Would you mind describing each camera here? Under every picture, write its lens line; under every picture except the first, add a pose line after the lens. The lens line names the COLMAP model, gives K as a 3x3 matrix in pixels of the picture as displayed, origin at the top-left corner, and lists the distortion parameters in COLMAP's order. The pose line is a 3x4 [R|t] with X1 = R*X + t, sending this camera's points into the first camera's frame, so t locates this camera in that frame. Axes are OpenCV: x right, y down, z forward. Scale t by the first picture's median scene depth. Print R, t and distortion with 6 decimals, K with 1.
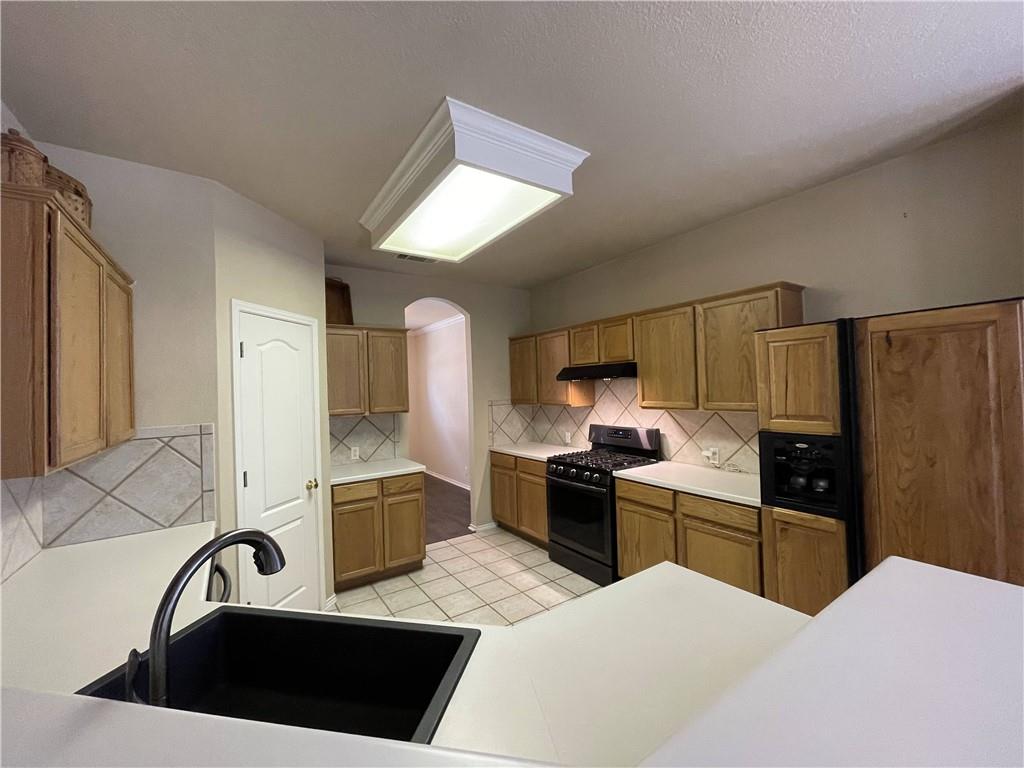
lens RADIAL K [[412.5, 0, 512.0], [0, 412.5, 384.0], [0, 0, 1]] dist [0.000100, 0.000000]
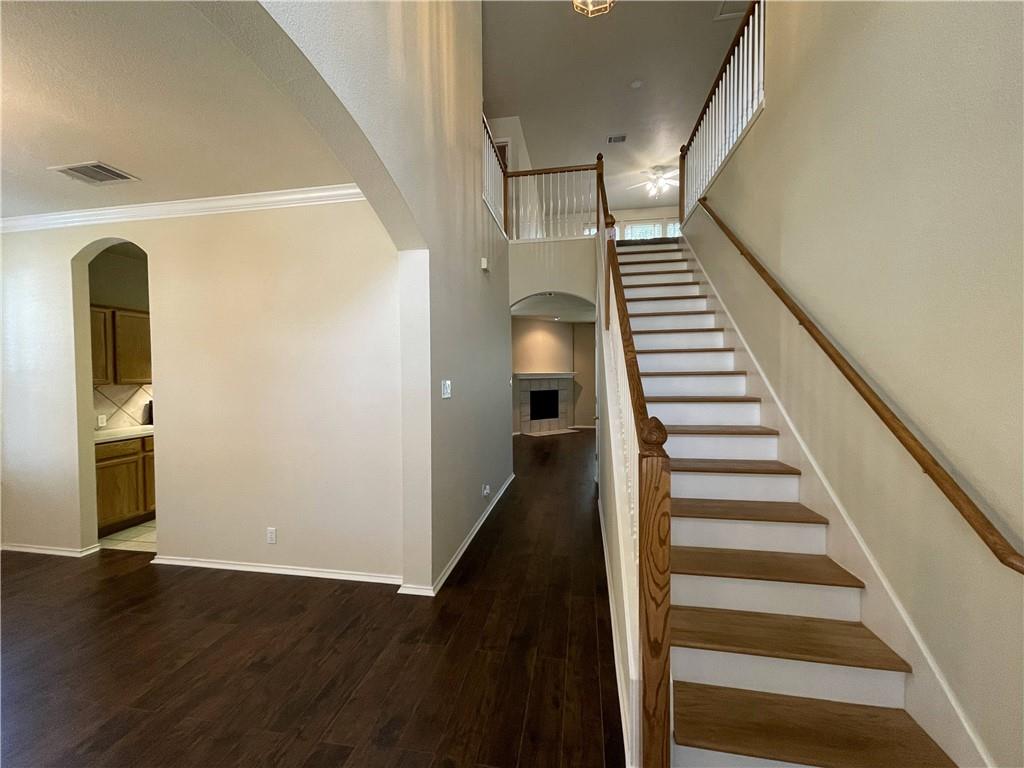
lens RADIAL K [[407.3, 0, 512.0], [0, 407.3, 384.0], [0, 0, 1]] dist [0.000024, 0.000000]
pose [[-0.716262, 0.022549, 0.697467, -1.185909], [0.024604, 0.999672, -0.007052, 0.076498], [-0.697398, 0.012110, -0.716582, 1.021076]]
